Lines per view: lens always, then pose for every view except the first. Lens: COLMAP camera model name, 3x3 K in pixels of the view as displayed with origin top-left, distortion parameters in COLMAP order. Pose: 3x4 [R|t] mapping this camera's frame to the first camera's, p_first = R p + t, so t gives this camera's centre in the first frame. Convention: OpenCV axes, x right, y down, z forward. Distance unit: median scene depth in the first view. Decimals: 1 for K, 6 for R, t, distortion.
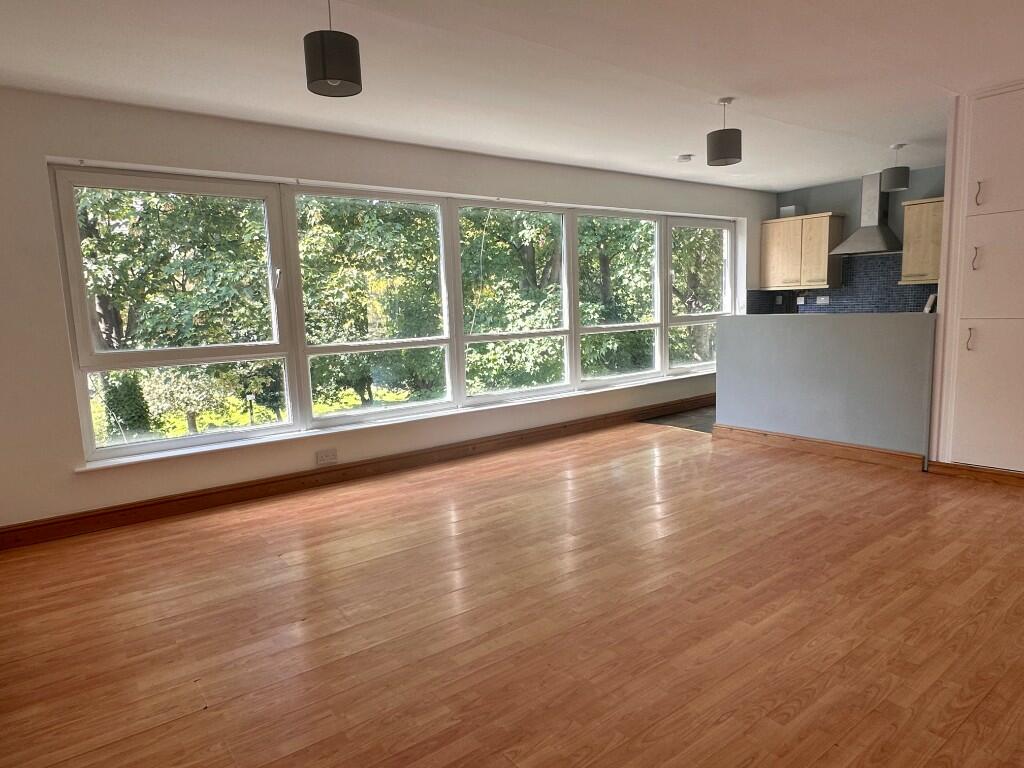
lens RADIAL K [[639.7, 0, 508.1], [0, 639.7, 395.1], [0, 0, 1]] dist [-0.005938, 0.002415]
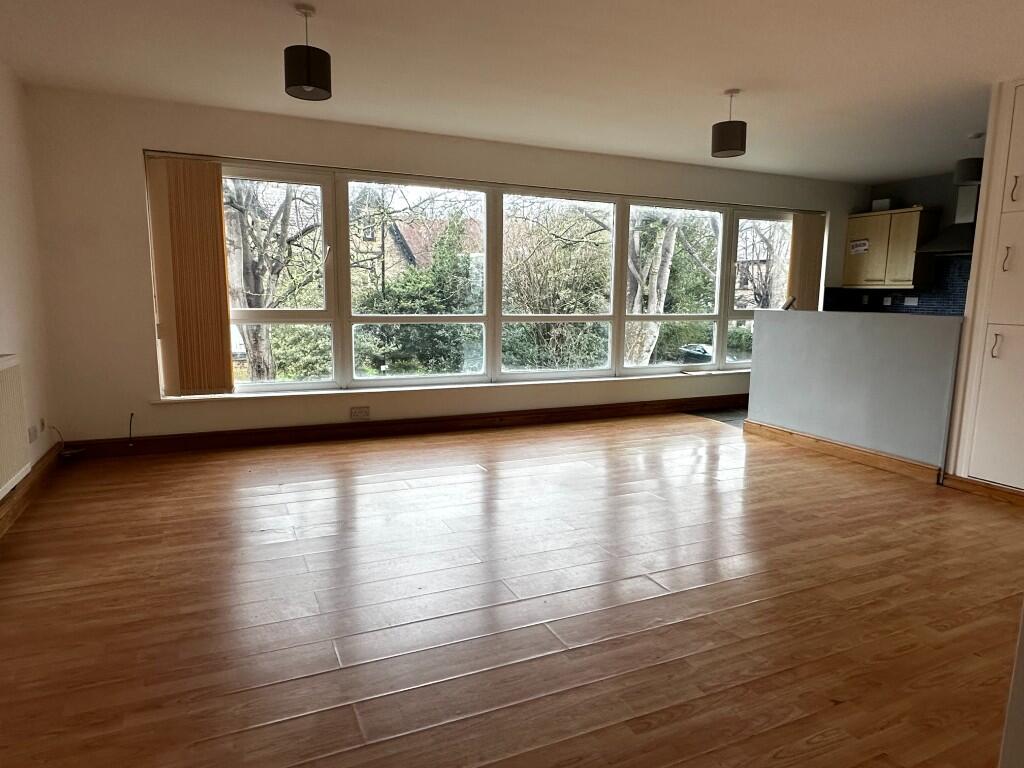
lens RADIAL K [[632.4, 0, 506.7], [0, 632.4, 391.9], [0, 0, 1]] dist [-0.004085, -0.000271]
pose [[0.972561, 0.081889, -0.217758, 0.224860], [-0.078604, 0.996624, 0.023721, 0.011987], [0.218965, -0.005953, 0.975715, -0.046536]]
